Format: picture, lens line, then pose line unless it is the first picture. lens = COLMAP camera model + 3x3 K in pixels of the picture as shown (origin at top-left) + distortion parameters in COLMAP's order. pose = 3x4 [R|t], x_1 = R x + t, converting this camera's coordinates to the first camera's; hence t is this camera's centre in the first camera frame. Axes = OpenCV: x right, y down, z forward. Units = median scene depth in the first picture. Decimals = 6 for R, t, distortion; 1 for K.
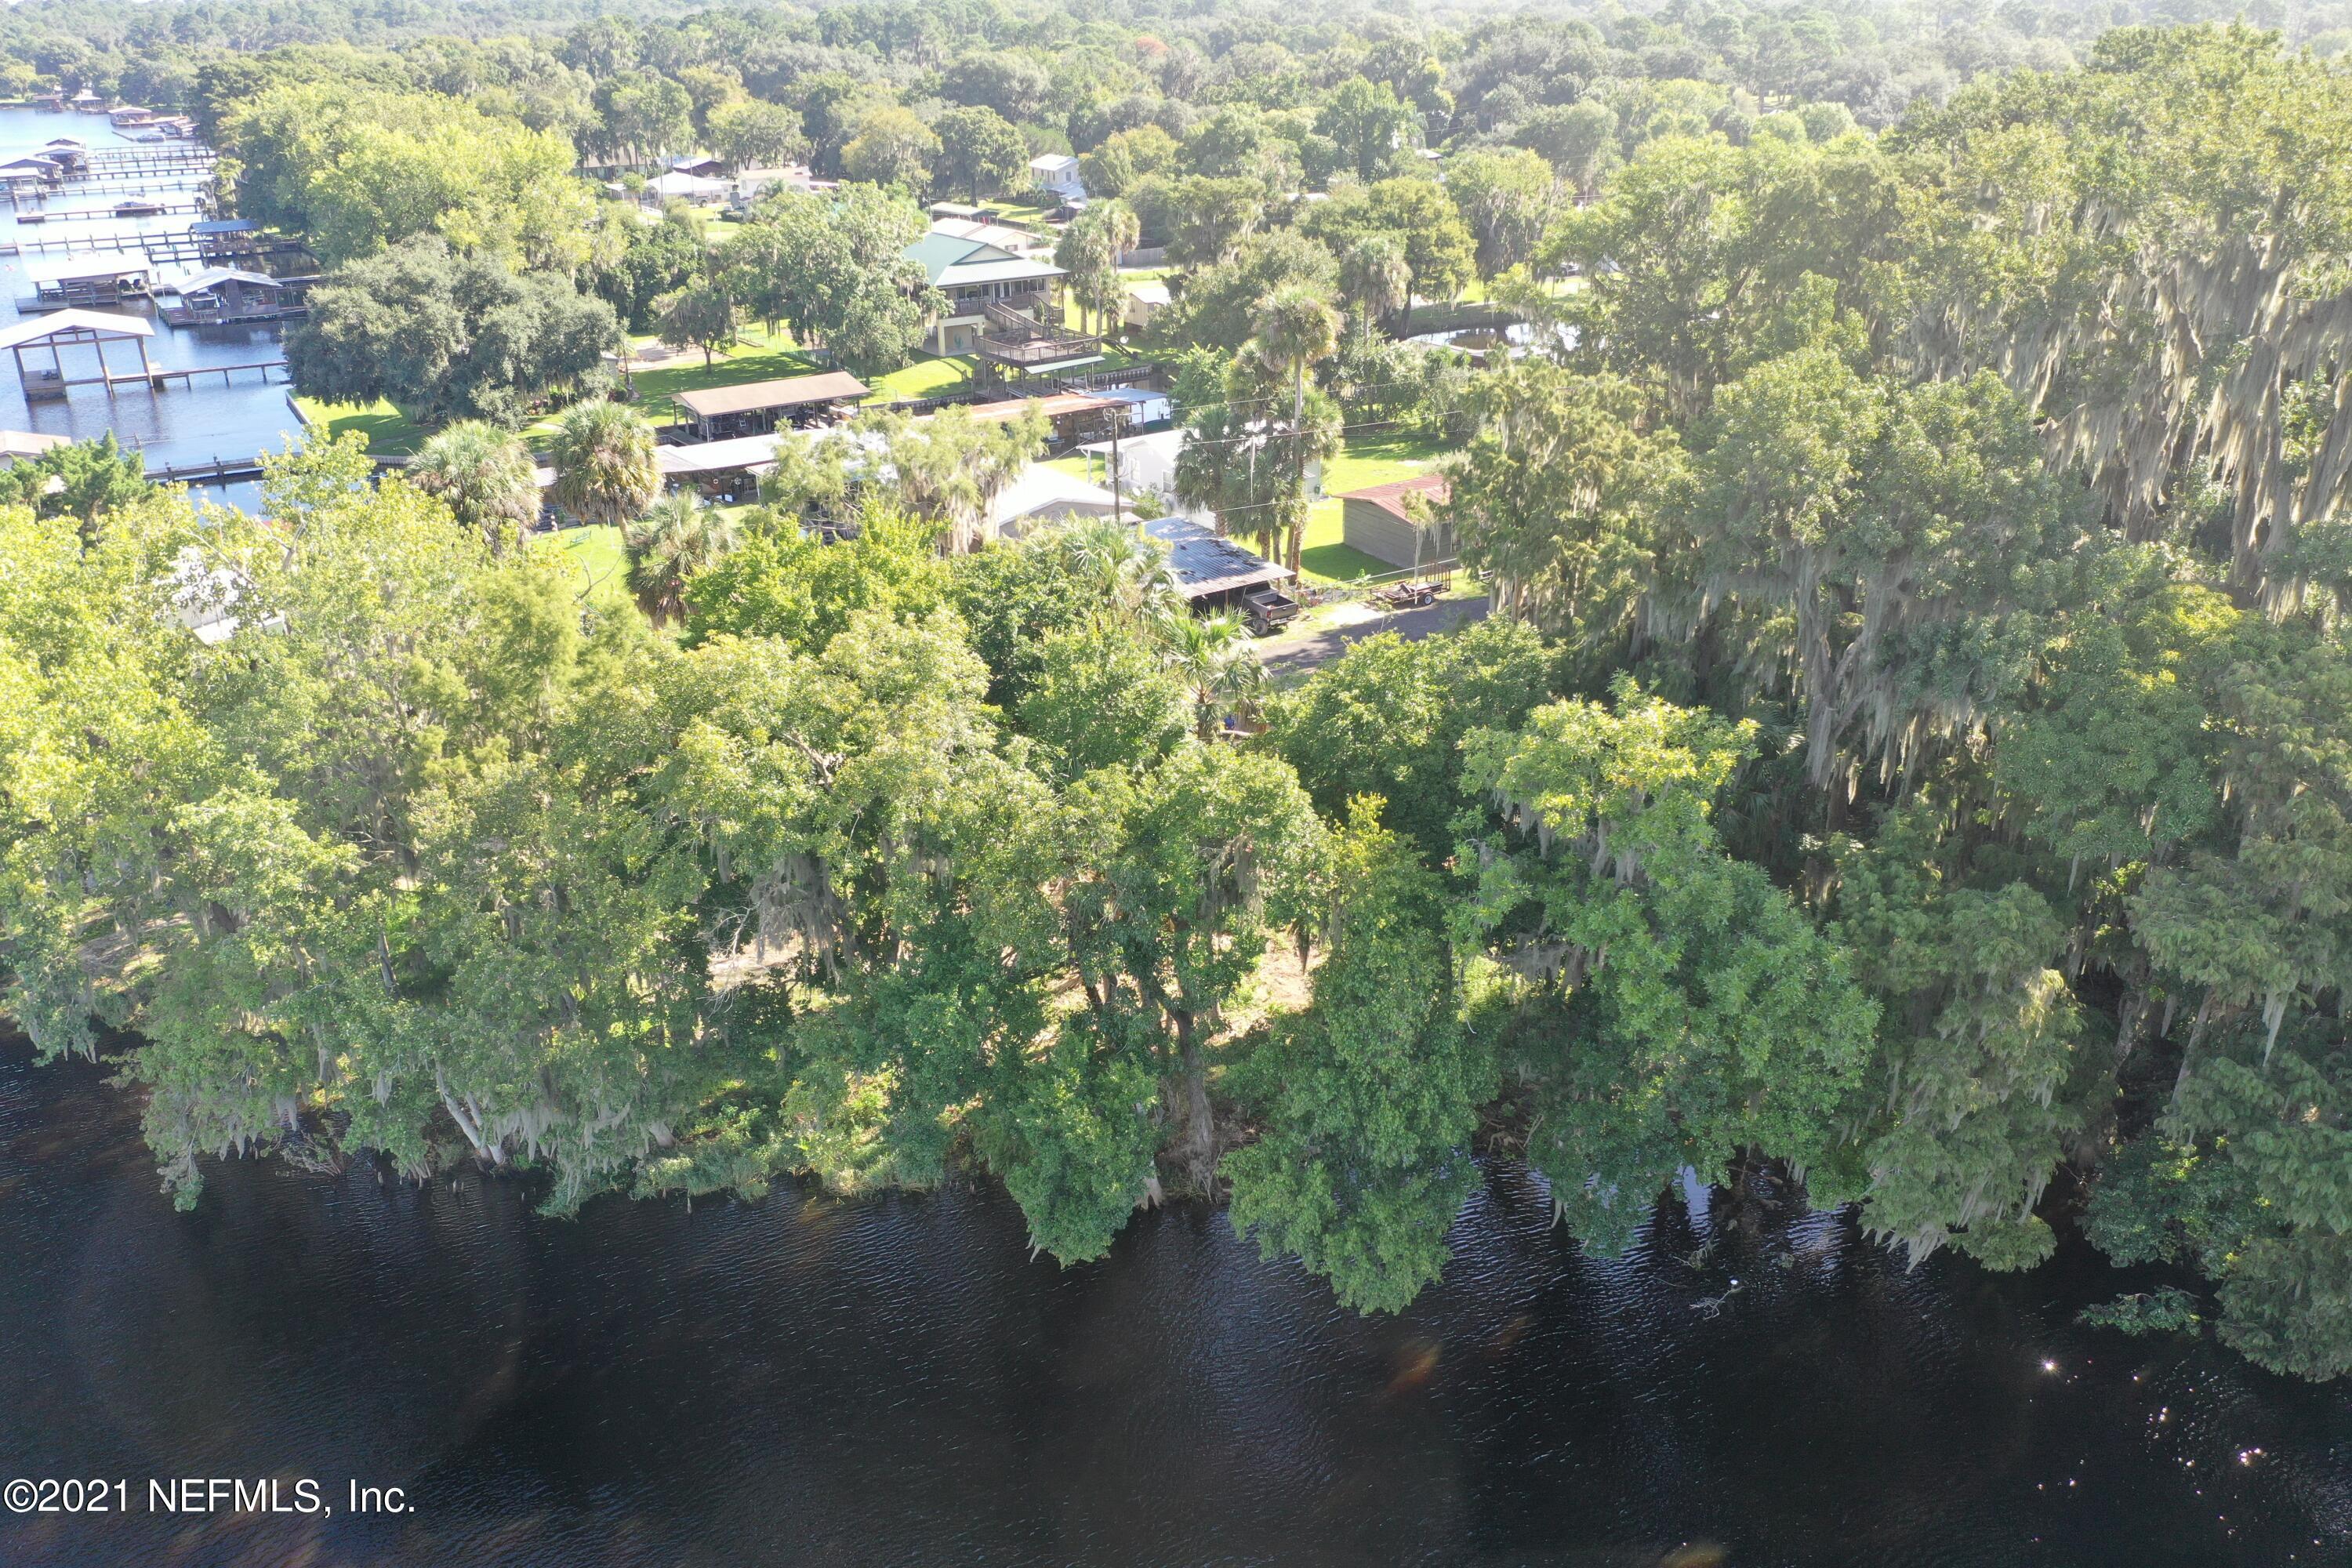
lens RADIAL K [[1852.7, 0, 1168.8], [0, 1852.7, 789.9], [0, 0, 1]] dist [0.002323, -0.000427]
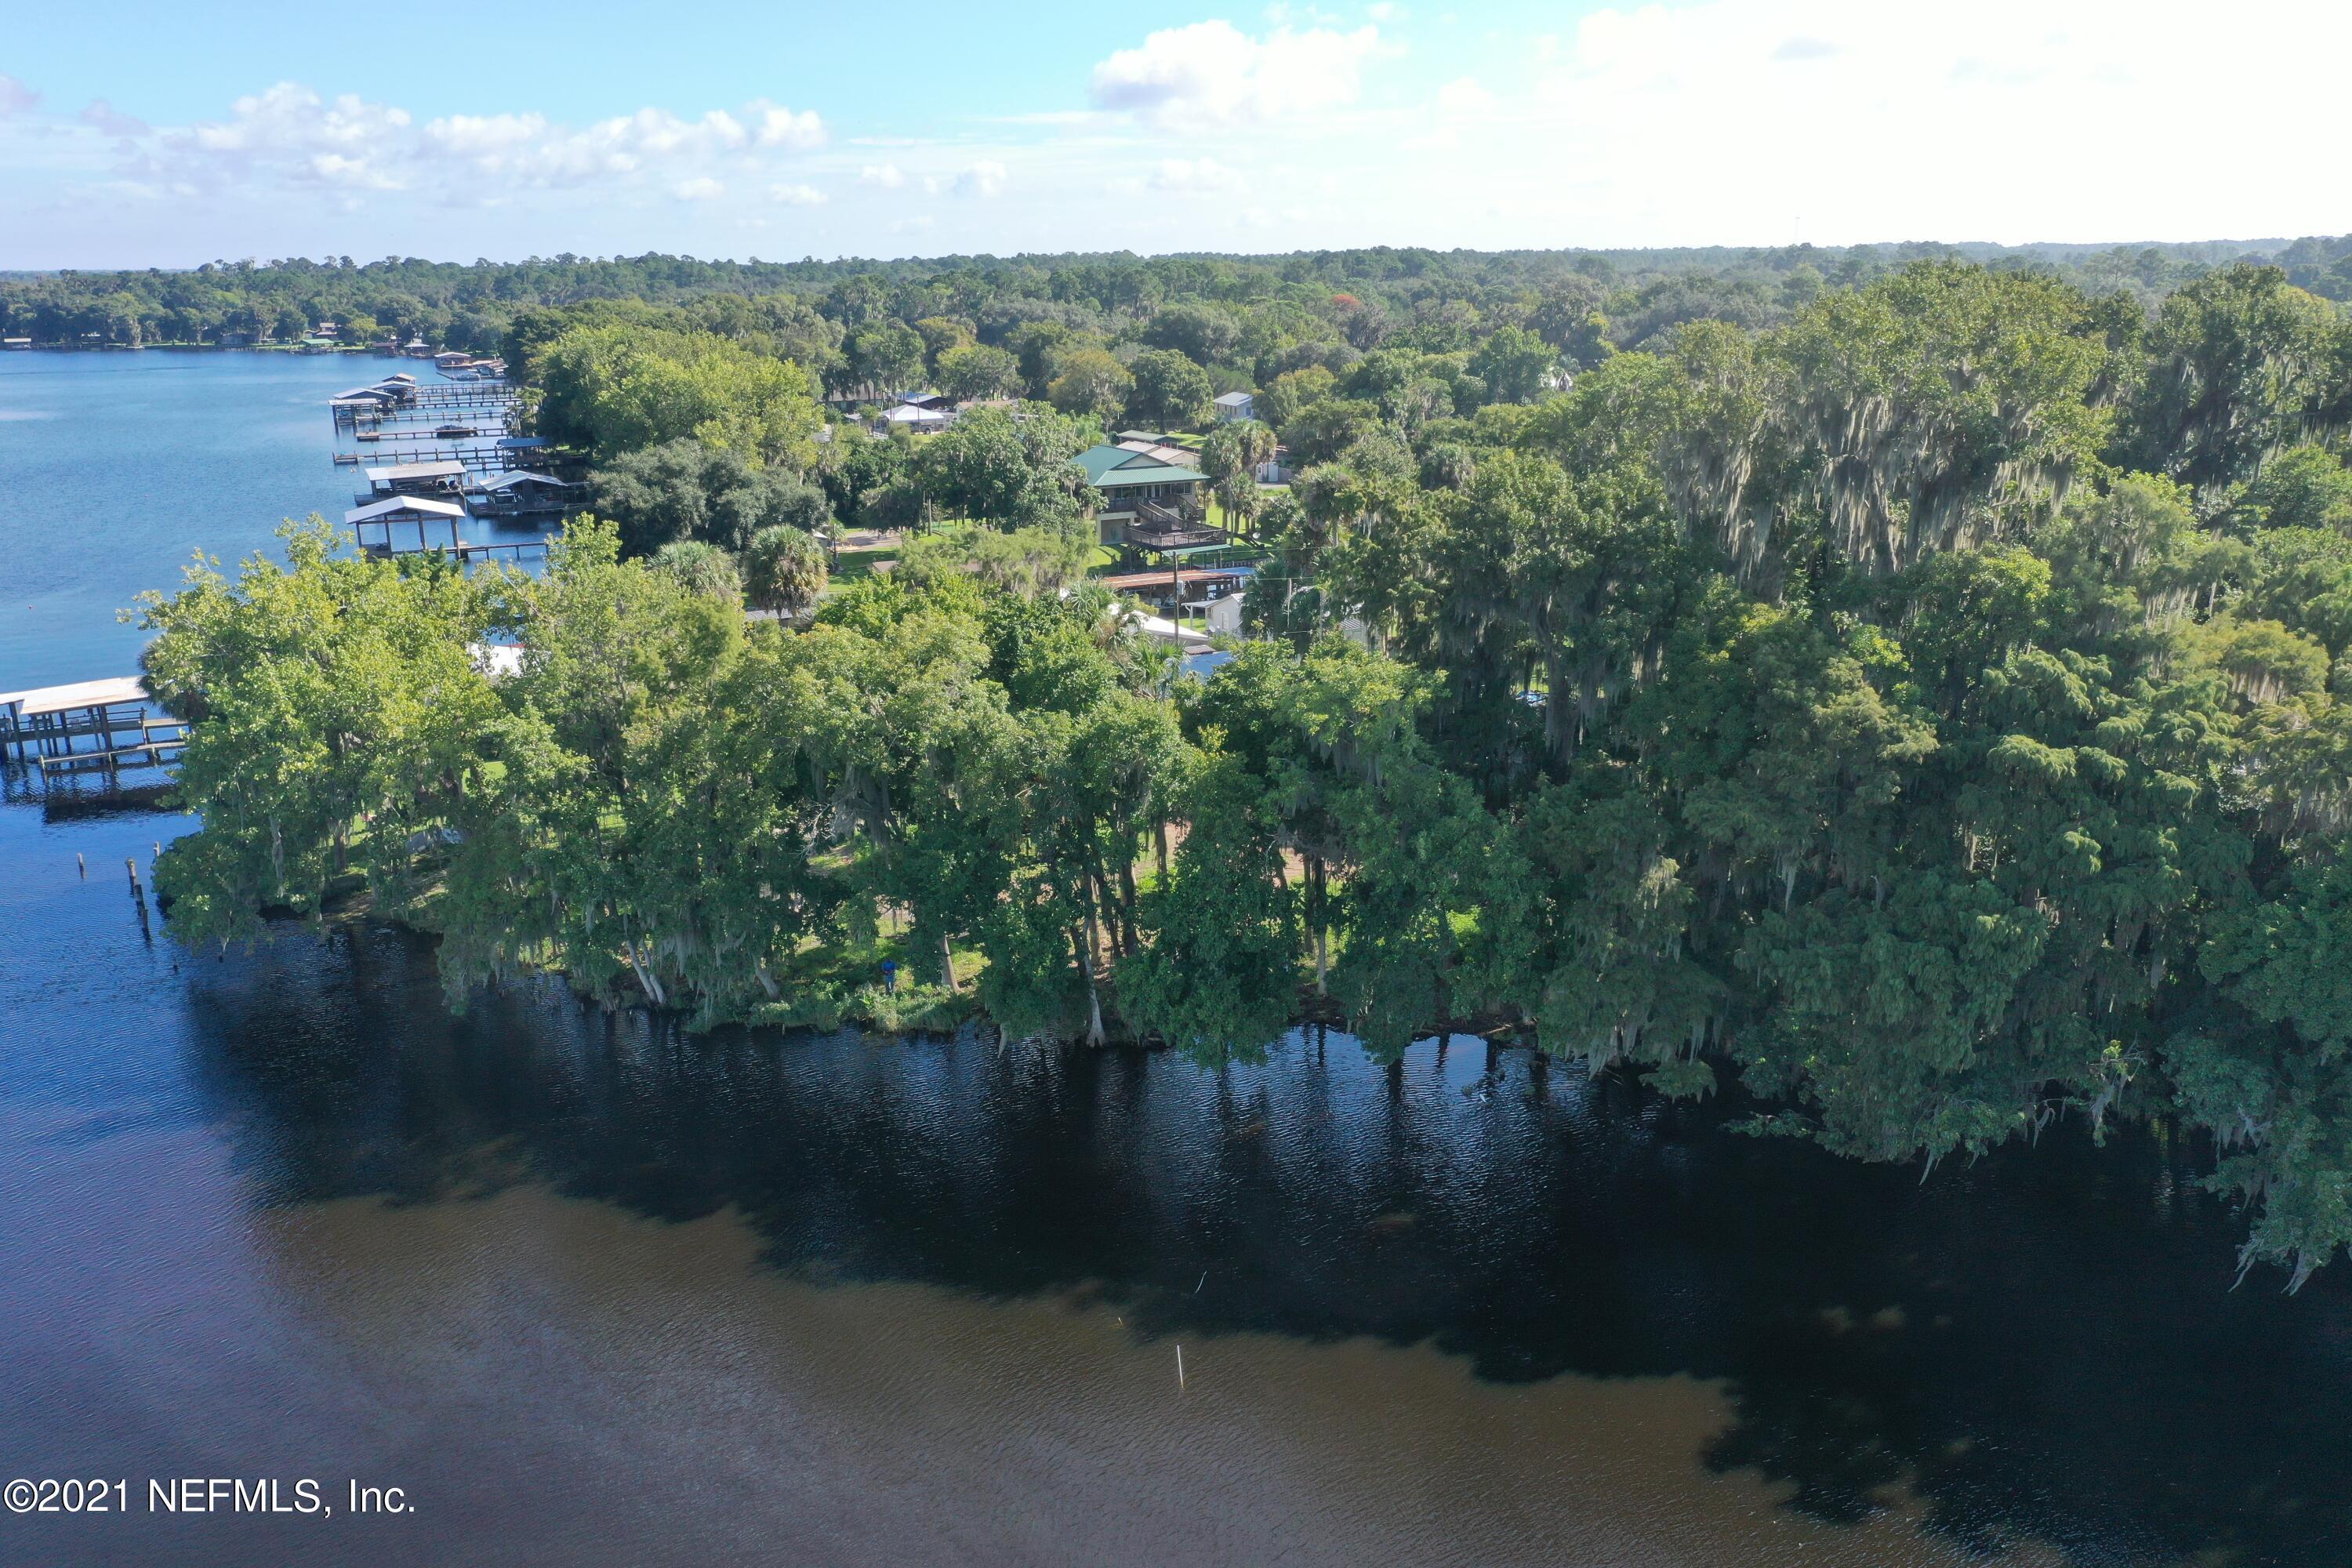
lens RADIAL K [[1852.7, 0, 1168.8], [0, 1852.7, 789.9], [0, 0, 1]] dist [0.002323, -0.000427]
pose [[0.992590, 0.033681, -0.116754, 0.051328], [-0.048248, 0.991074, -0.124276, 0.051048], [0.111526, 0.128988, 0.985355, -0.106707]]
